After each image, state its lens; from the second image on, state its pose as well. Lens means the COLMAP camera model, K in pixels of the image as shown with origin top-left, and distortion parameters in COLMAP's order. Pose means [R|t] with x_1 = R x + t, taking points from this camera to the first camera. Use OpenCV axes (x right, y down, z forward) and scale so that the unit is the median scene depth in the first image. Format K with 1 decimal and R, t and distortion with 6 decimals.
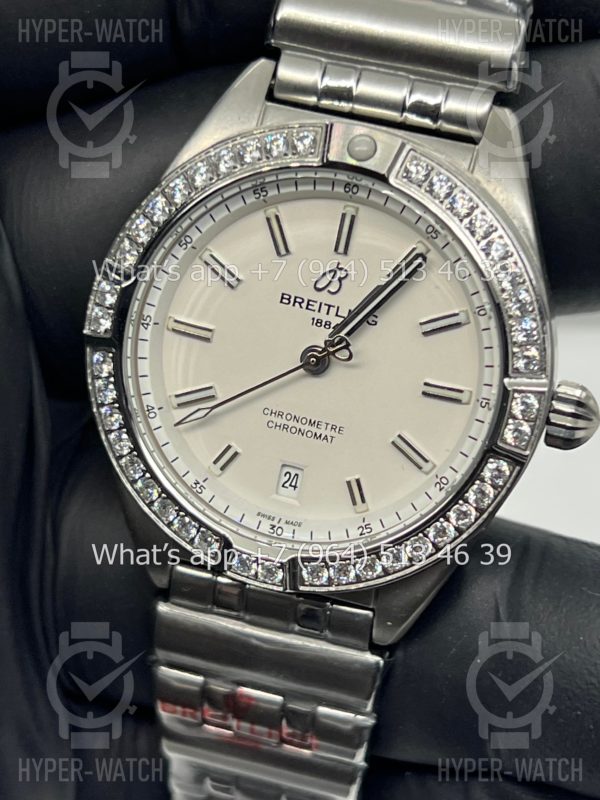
lens RADIAL K [[1966.1, 0, 295.7], [0, 1966.1, 407.5], [0, 0, 1]] dist [0.230383, 0.000000]
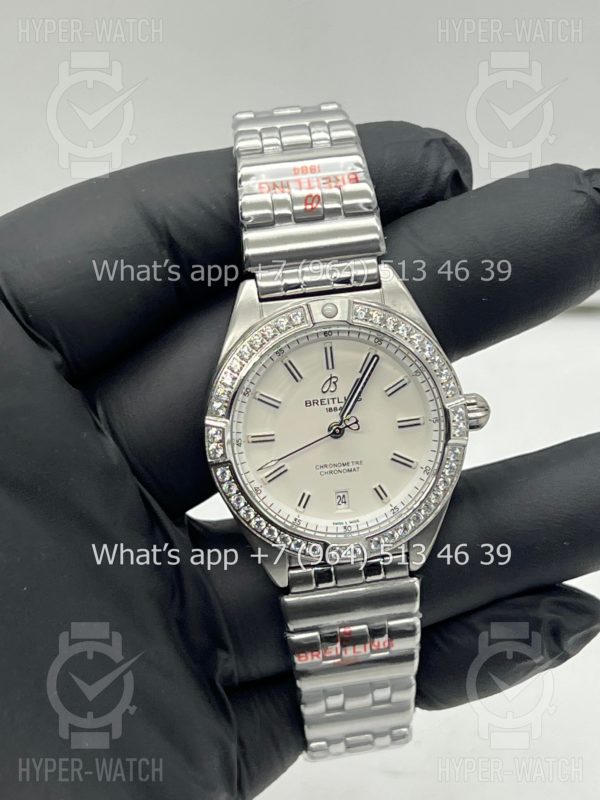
lens RADIAL K [[1966.1, 0, 300.2], [0, 1966.1, 397.6], [0, 0, 1]] dist [0.230383, 0.000000]
pose [[0.905529, -0.332565, 0.263471, -0.476103], [0.341331, 0.939850, 0.013194, -0.086141], [-0.252011, 0.077984, 0.964577, -0.703957]]
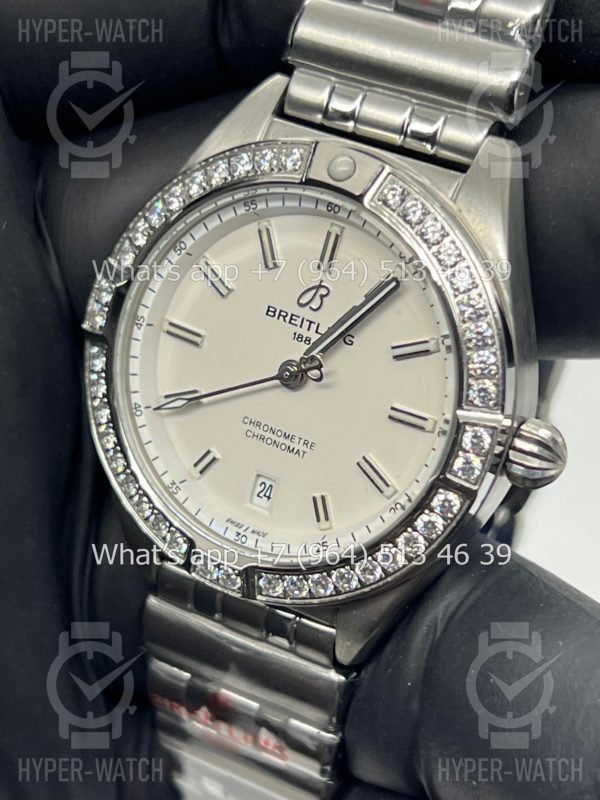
lens RADIAL K [[1966.1, 0, 303.6], [0, 1966.1, 417.7], [0, 0, 1]] dist [0.230383, 0.000000]
pose [[0.968964, 0.098738, -0.226627, 0.246389], [-0.099919, 0.994976, 0.006283, -0.008924], [0.226109, 0.016557, 0.973961, 0.017996]]
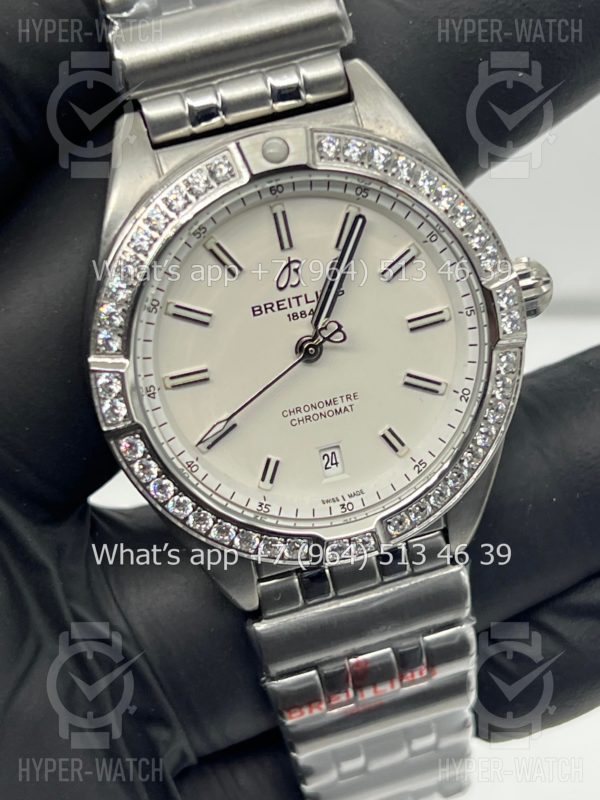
lens RADIAL K [[1966.1, 0, 294.0], [0, 1966.1, 401.5], [0, 0, 1]] dist [0.230383, 0.000000]
pose [[0.839050, -0.468621, 0.276388, -0.303427], [0.453399, 0.883076, 0.120856, -0.131008], [-0.300707, 0.023910, 0.953417, -0.010843]]
